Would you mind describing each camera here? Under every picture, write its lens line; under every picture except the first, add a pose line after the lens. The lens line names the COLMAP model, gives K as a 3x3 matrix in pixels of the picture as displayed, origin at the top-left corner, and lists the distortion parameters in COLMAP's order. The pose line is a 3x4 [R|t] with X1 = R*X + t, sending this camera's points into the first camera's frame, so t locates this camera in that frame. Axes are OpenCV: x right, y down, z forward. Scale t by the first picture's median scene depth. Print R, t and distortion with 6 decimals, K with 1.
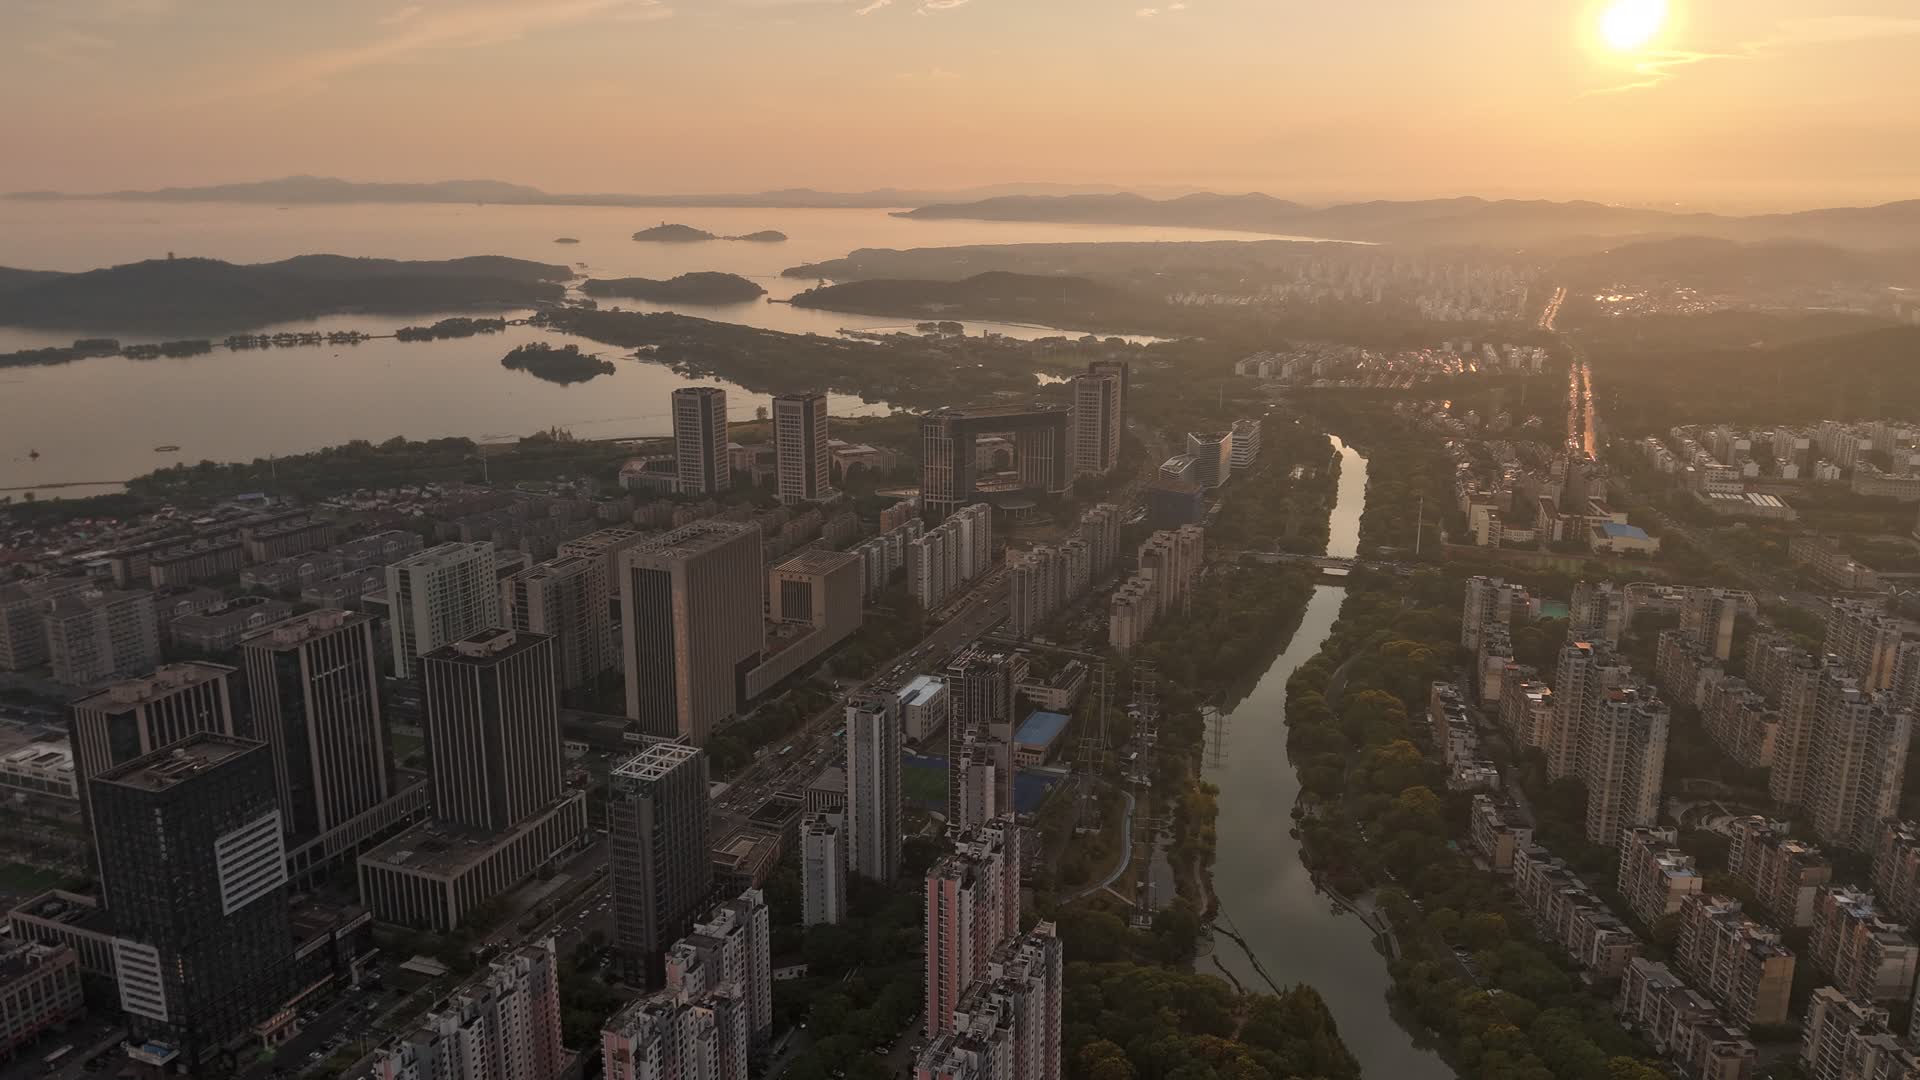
lens RADIAL K [[1444.6, 0, 960.0], [0, 1444.6, 540.0], [0, 0, 1]] dist [0.027910, -0.007636]
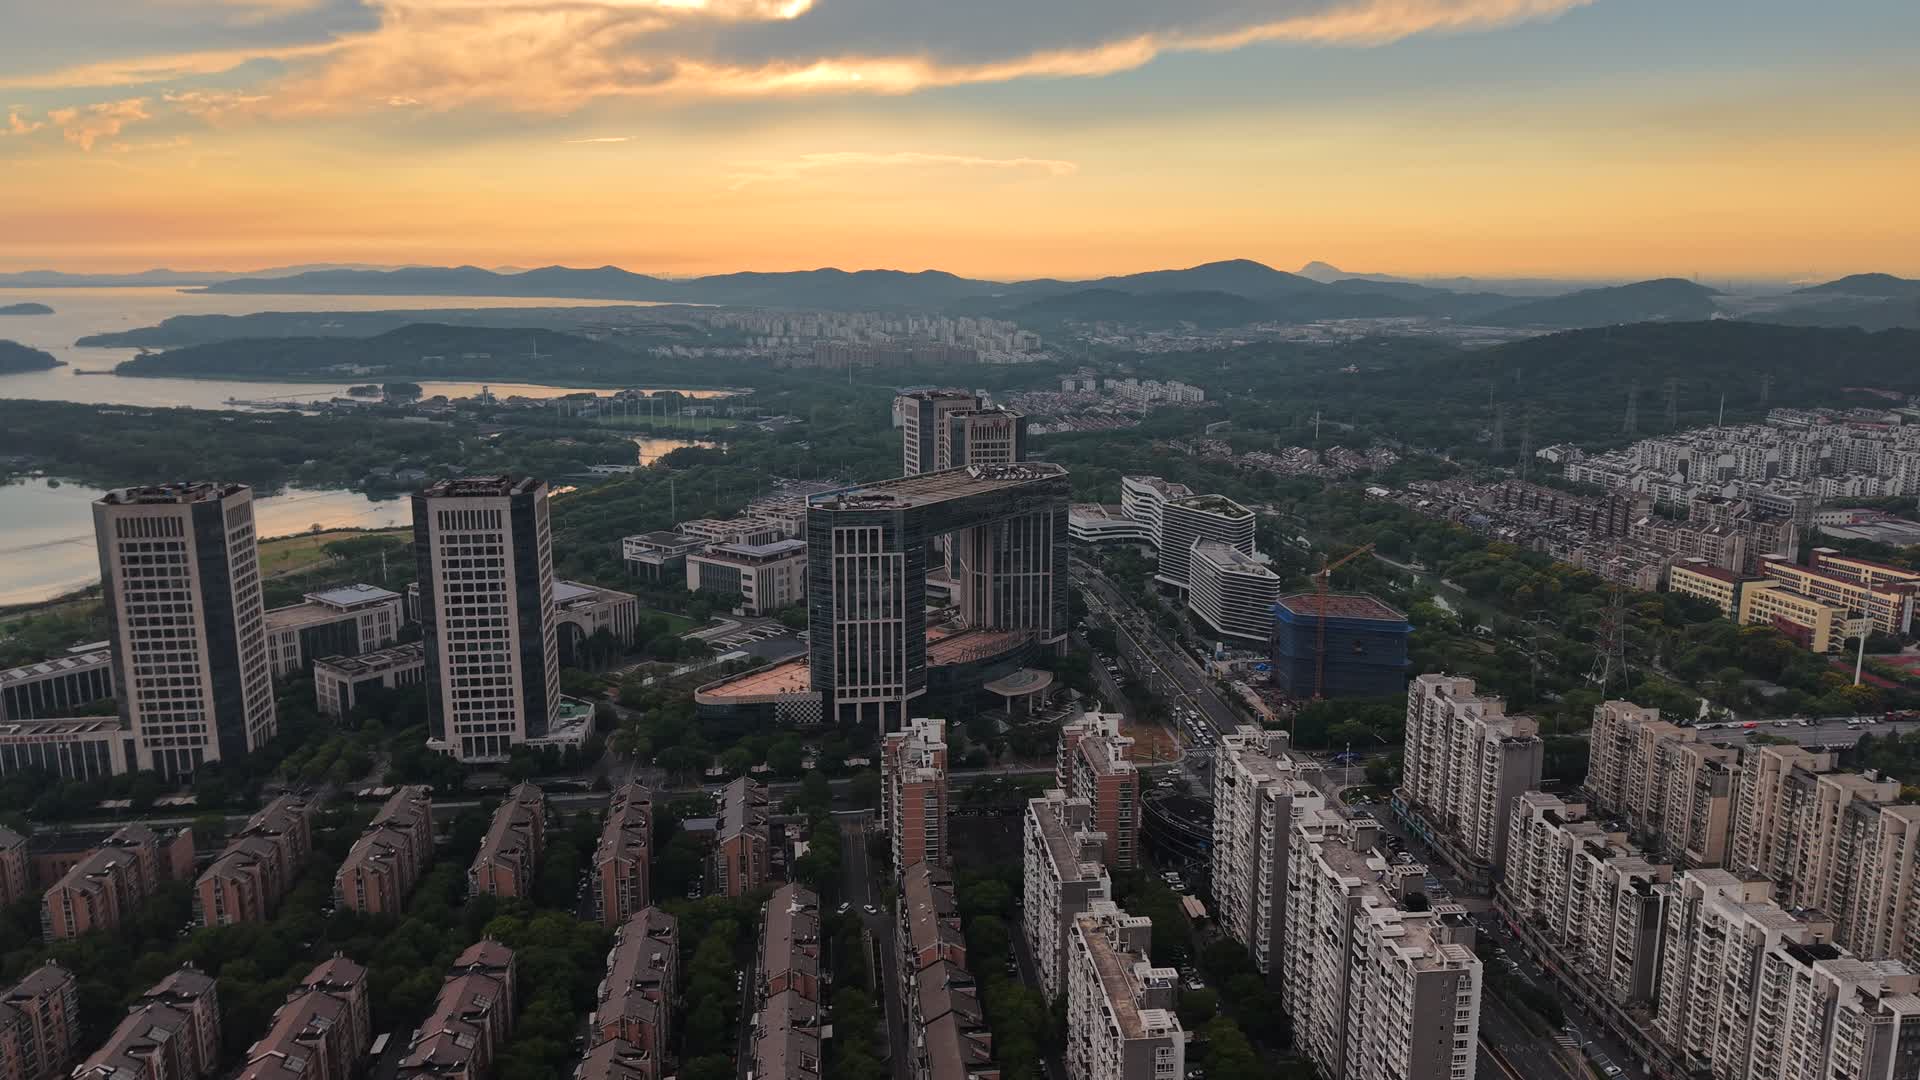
lens RADIAL K [[1369.7, 0, 960.0], [0, 1369.7, 540.0], [0, 0, 1]] dist [0.022532, -0.042085]
pose [[0.886926, -0.092669, 0.452520, -0.090898], [0.114609, 0.993183, -0.021243, -0.033694], [-0.447467, 0.070704, 0.891501, 0.328591]]
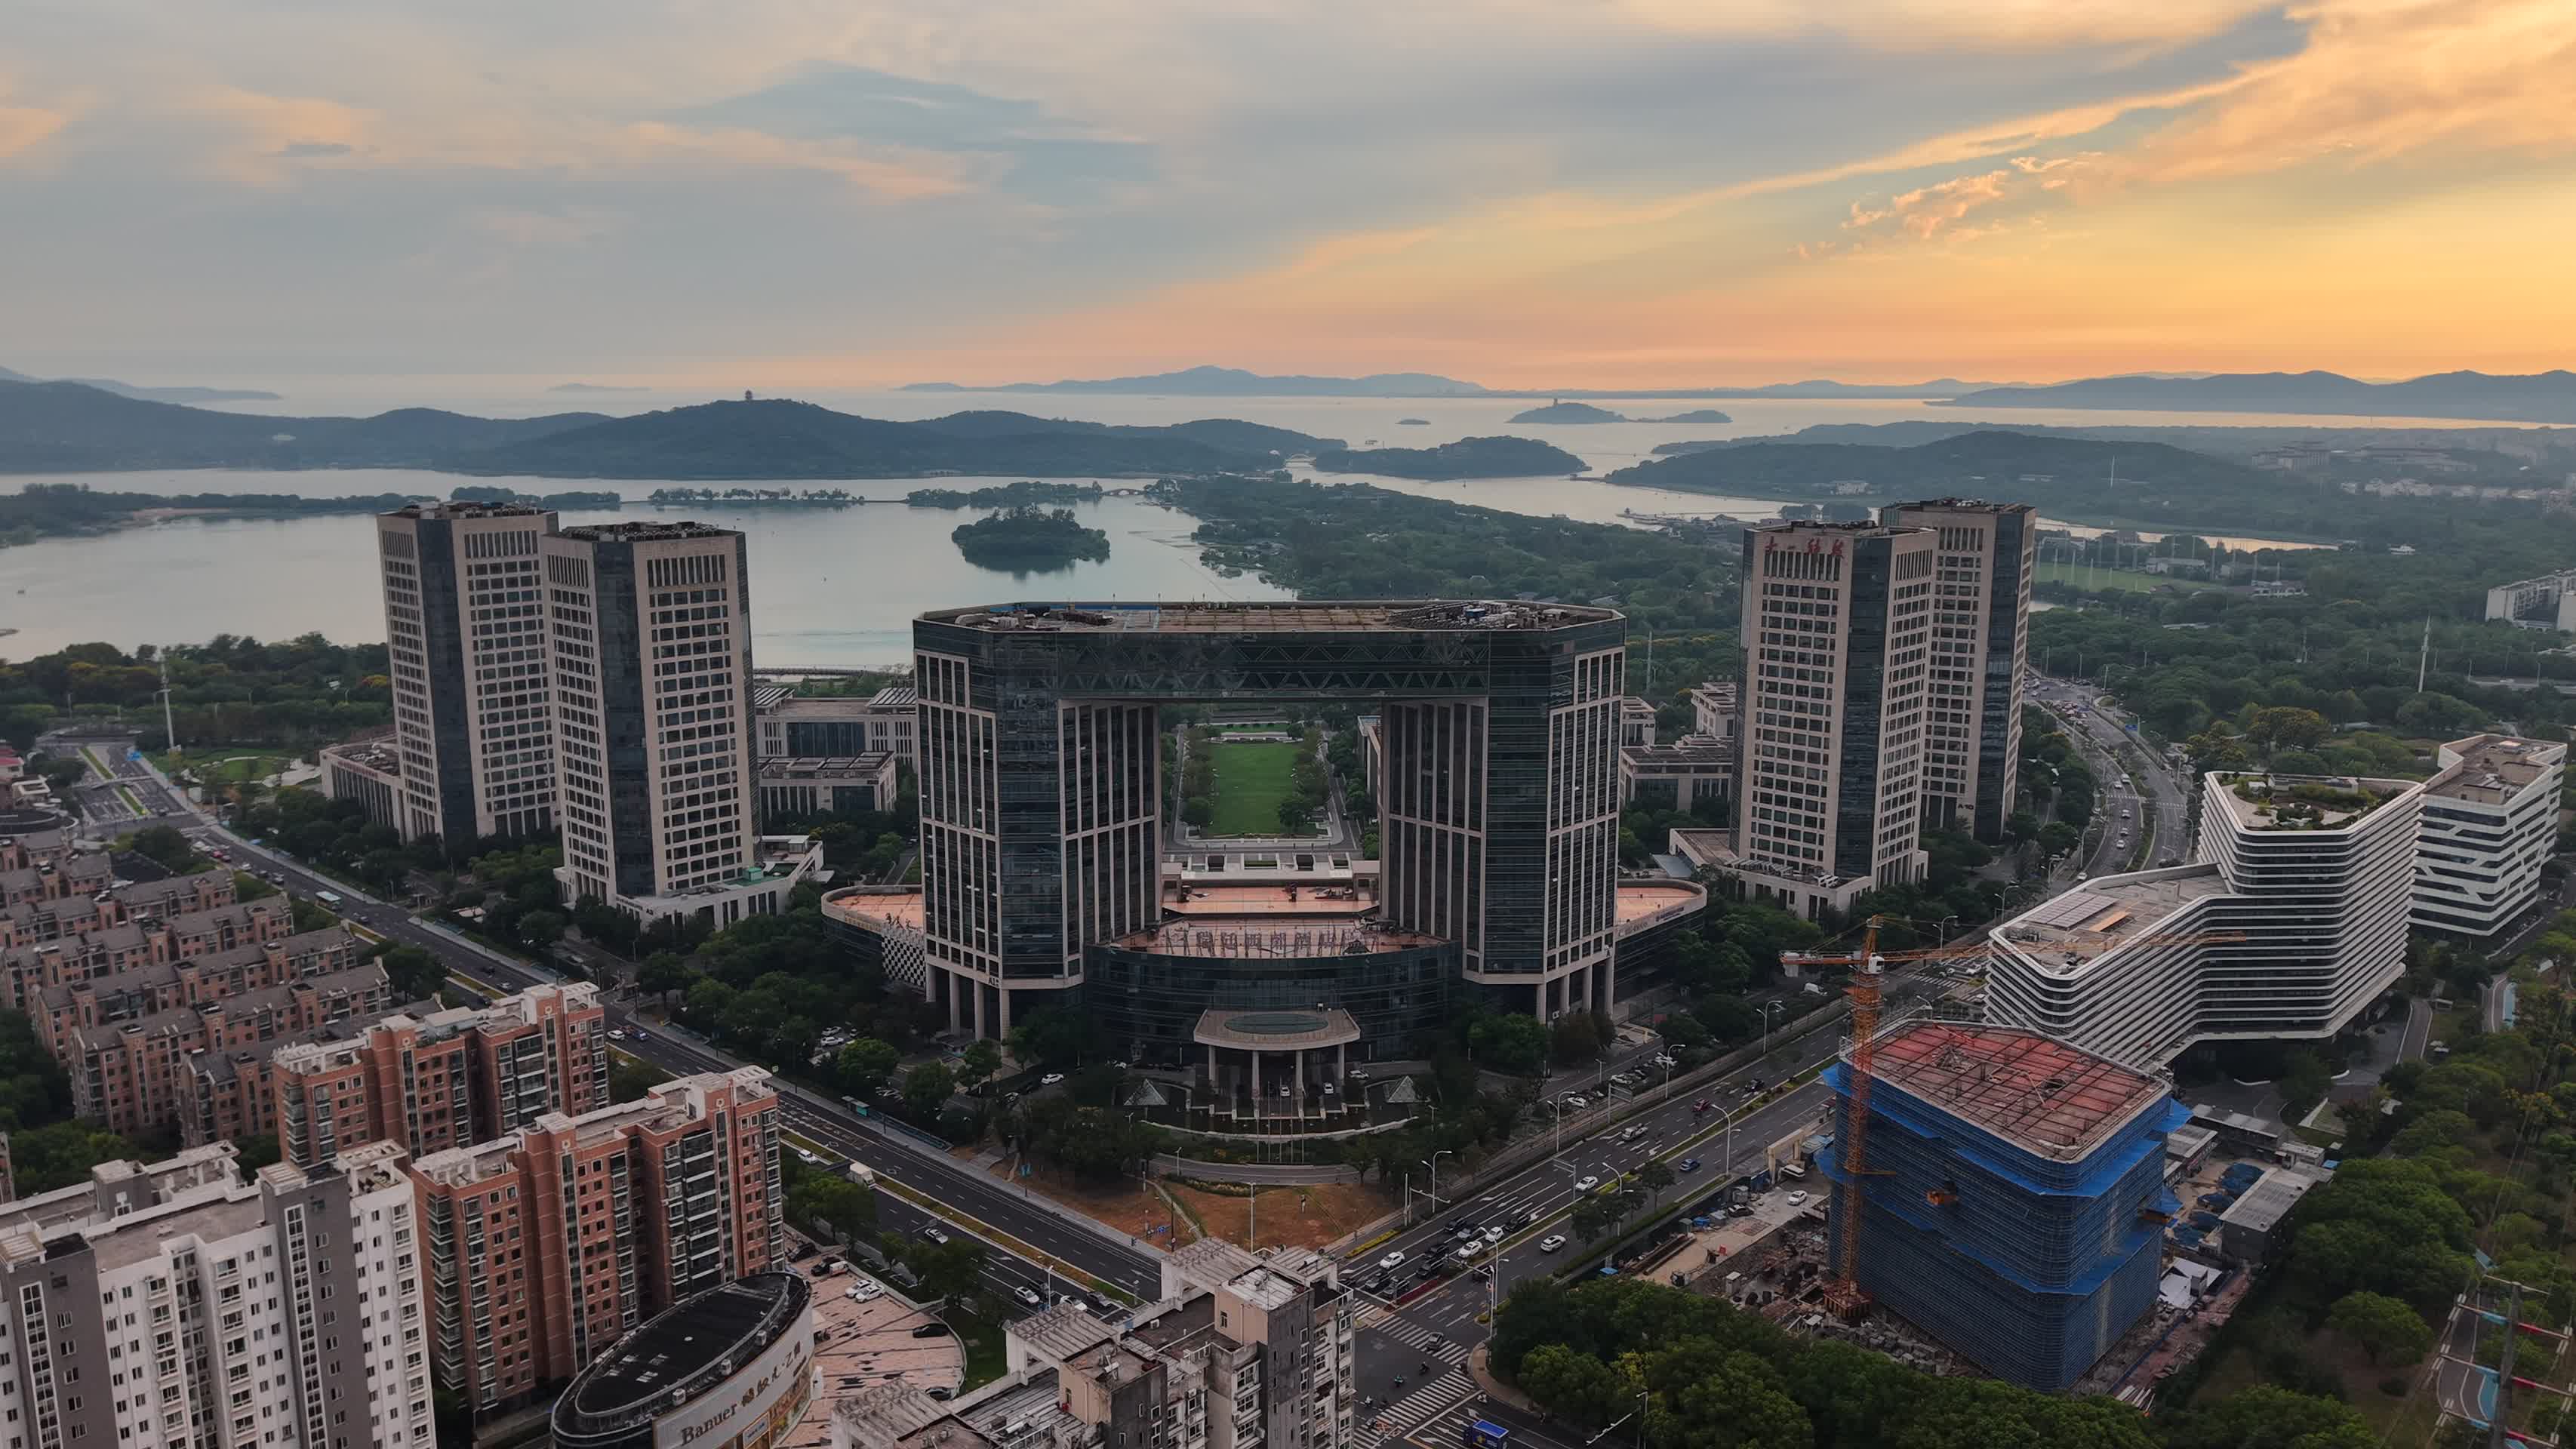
lens RADIAL K [[1837.6, 0, 1288.0], [0, 1837.6, 724.5], [0, 0, 1]] dist [0.022532, -0.042085]
pose [[0.921331, 0.074171, -0.381639, 0.078884], [-0.097655, 0.994312, -0.042510, -0.032216], [0.376315, 0.076435, 0.923333, 0.390299]]
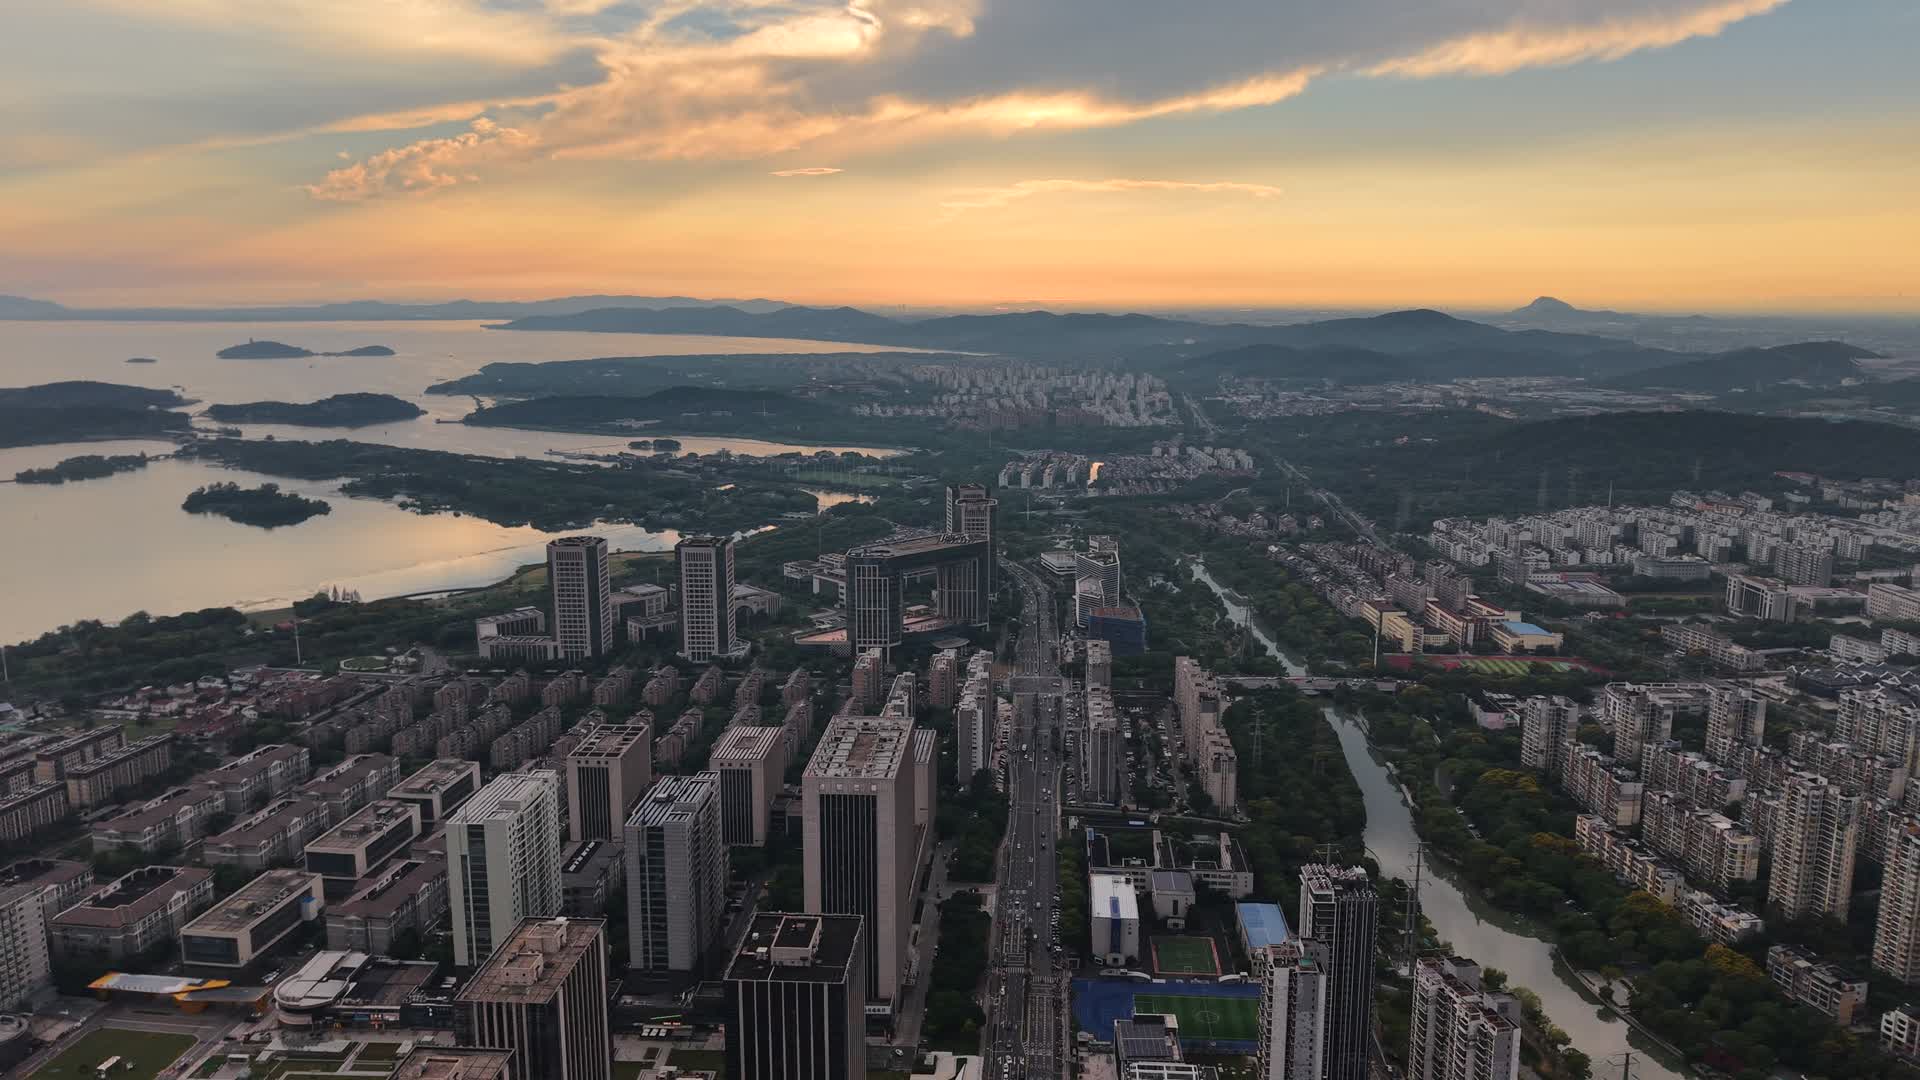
lens RADIAL K [[1361.5, 0, 958.0], [0, 1361.5, 526.8], [0, 0, 1]] dist [0.050582, -0.062322]
pose [[0.953011, -0.052995, 0.298264, -0.116385], [0.074797, 0.995260, -0.062154, -0.024000], [-0.293556, 0.081543, 0.952458, 0.075401]]
